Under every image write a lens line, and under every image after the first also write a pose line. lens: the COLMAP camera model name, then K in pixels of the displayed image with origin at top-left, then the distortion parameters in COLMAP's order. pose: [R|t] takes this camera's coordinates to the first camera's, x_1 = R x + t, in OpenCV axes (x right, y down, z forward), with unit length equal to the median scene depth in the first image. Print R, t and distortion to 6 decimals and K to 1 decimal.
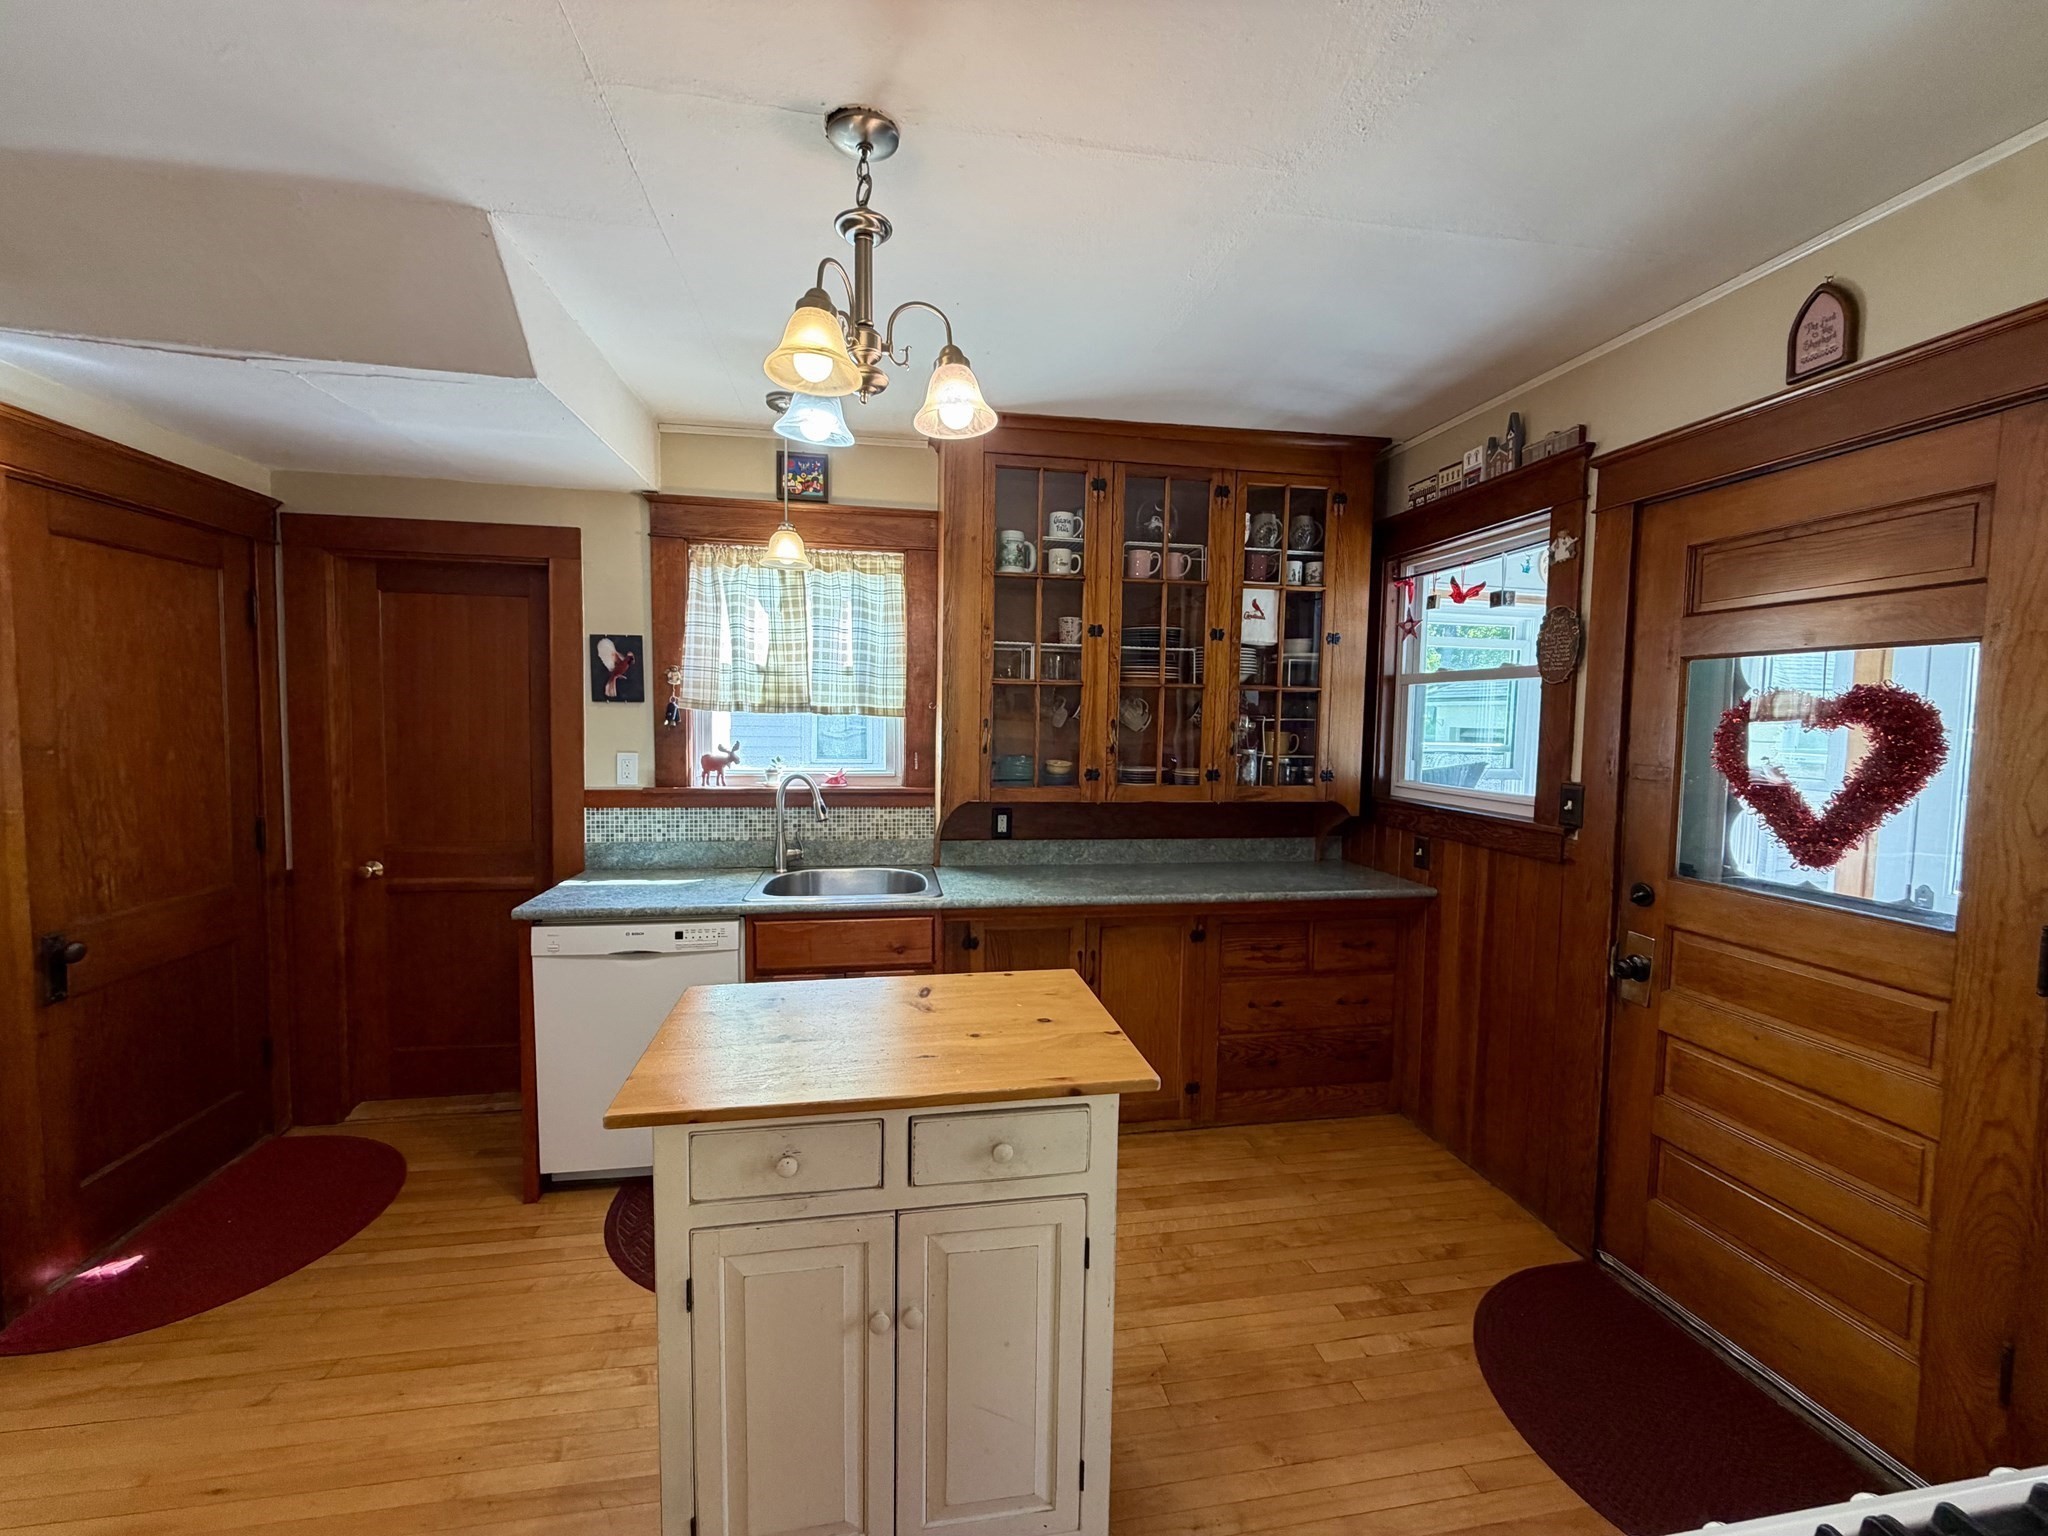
lens RADIAL K [[817.2, 0, 1017.3], [0, 817.2, 766.2], [0, 0, 1]] dist [0.000251, 0.000053]
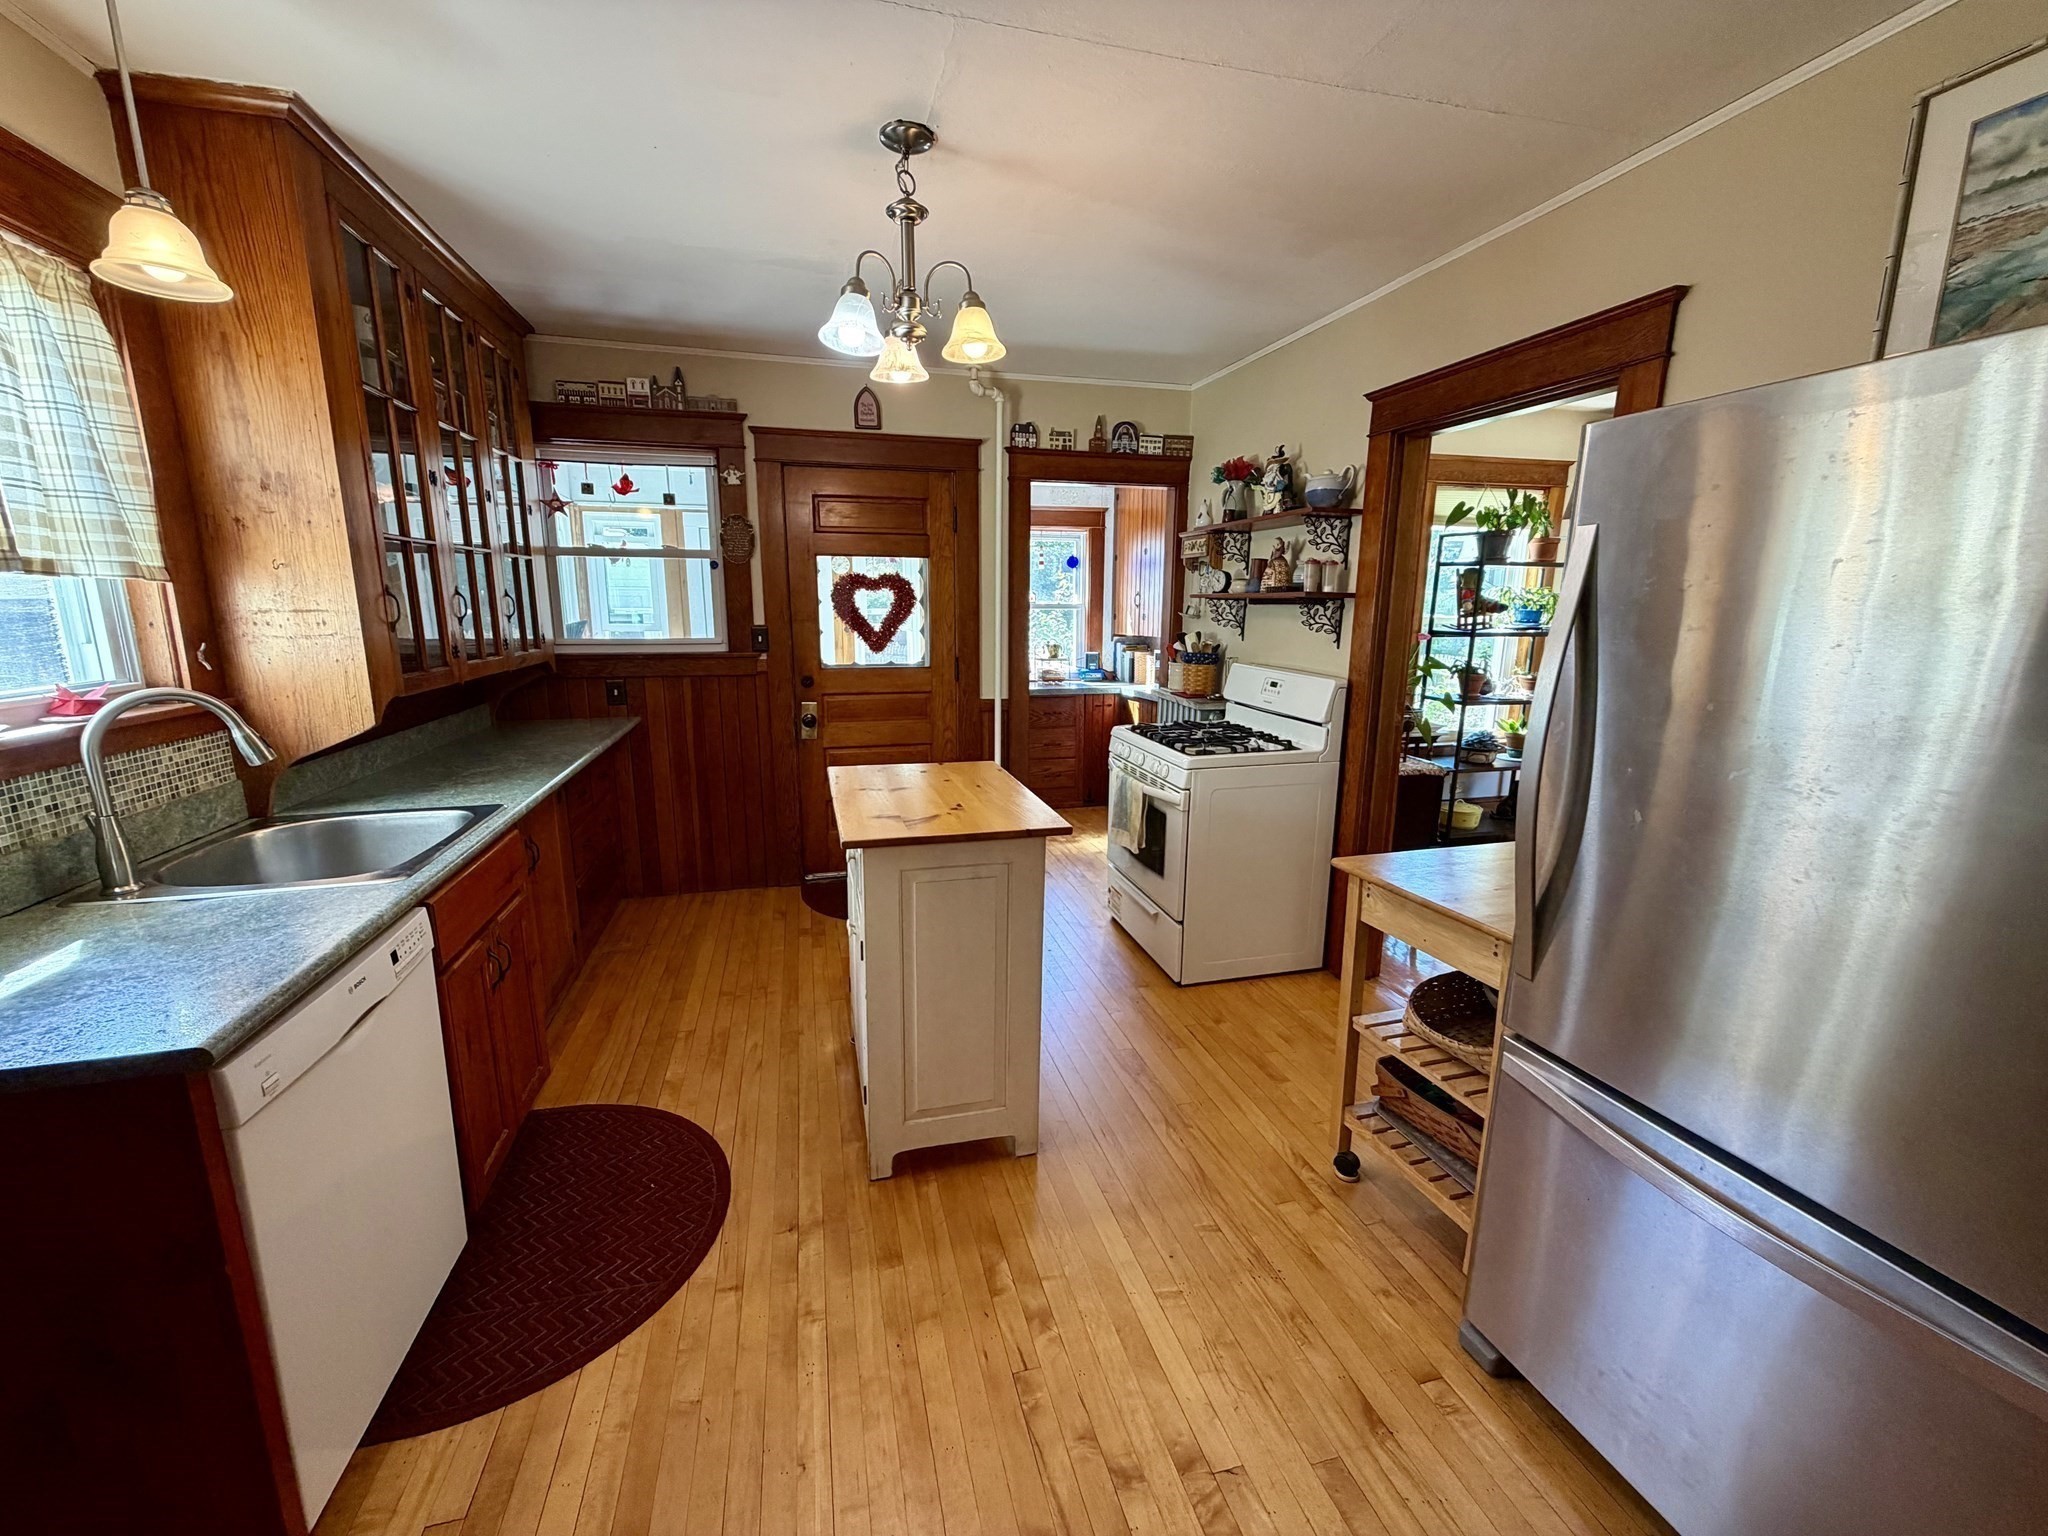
lens RADIAL K [[818.1, 0, 1017.1], [0, 818.1, 766.8], [0, 0, 1]] dist [-0.000896, 0.000269]
pose [[-0.088400, -0.214315, 0.972756, -0.924611], [0.054625, 0.974067, 0.219568, -0.031755], [-0.994586, 0.072547, -0.074401, 0.535316]]
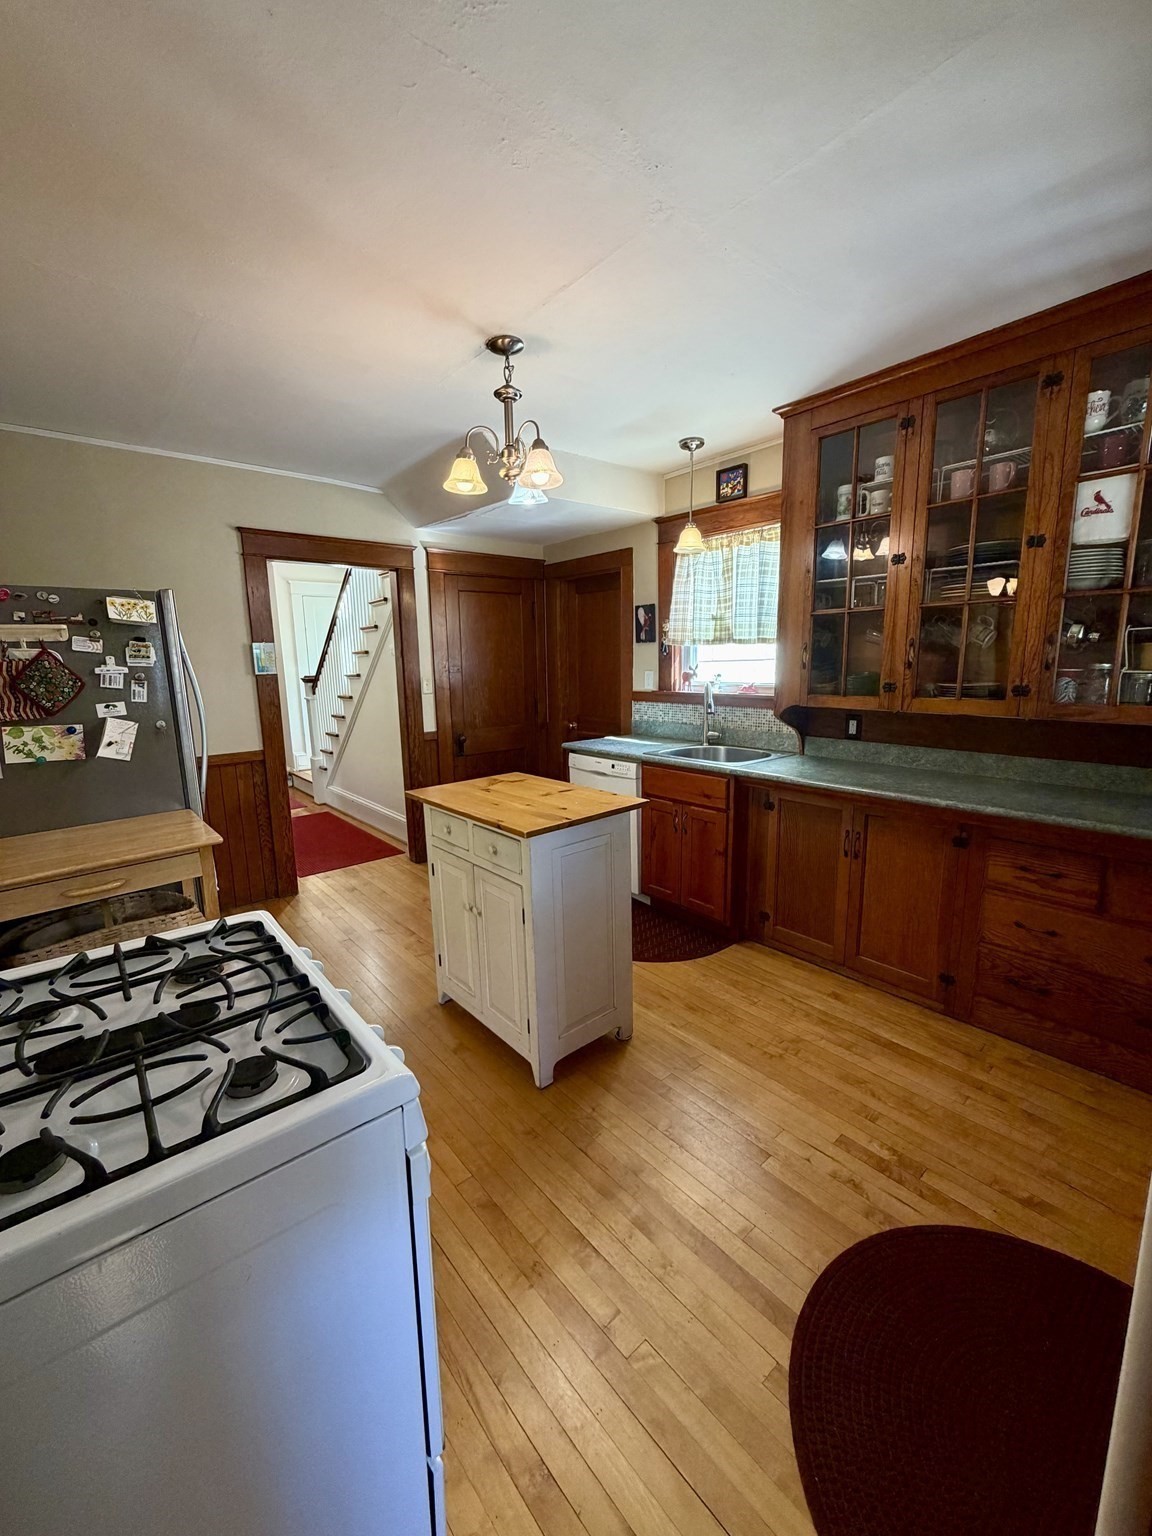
lens RADIAL K [[613.6, 0, 577.6], [0, 613.6, 762.5], [0, 0, 1]] dist [-0.000896, 0.000269]
pose [[0.509151, 0.120940, -0.852138, 0.691063], [-0.026919, 0.991831, 0.124682, 0.021586], [0.860256, -0.040544, 0.508247, 0.191169]]
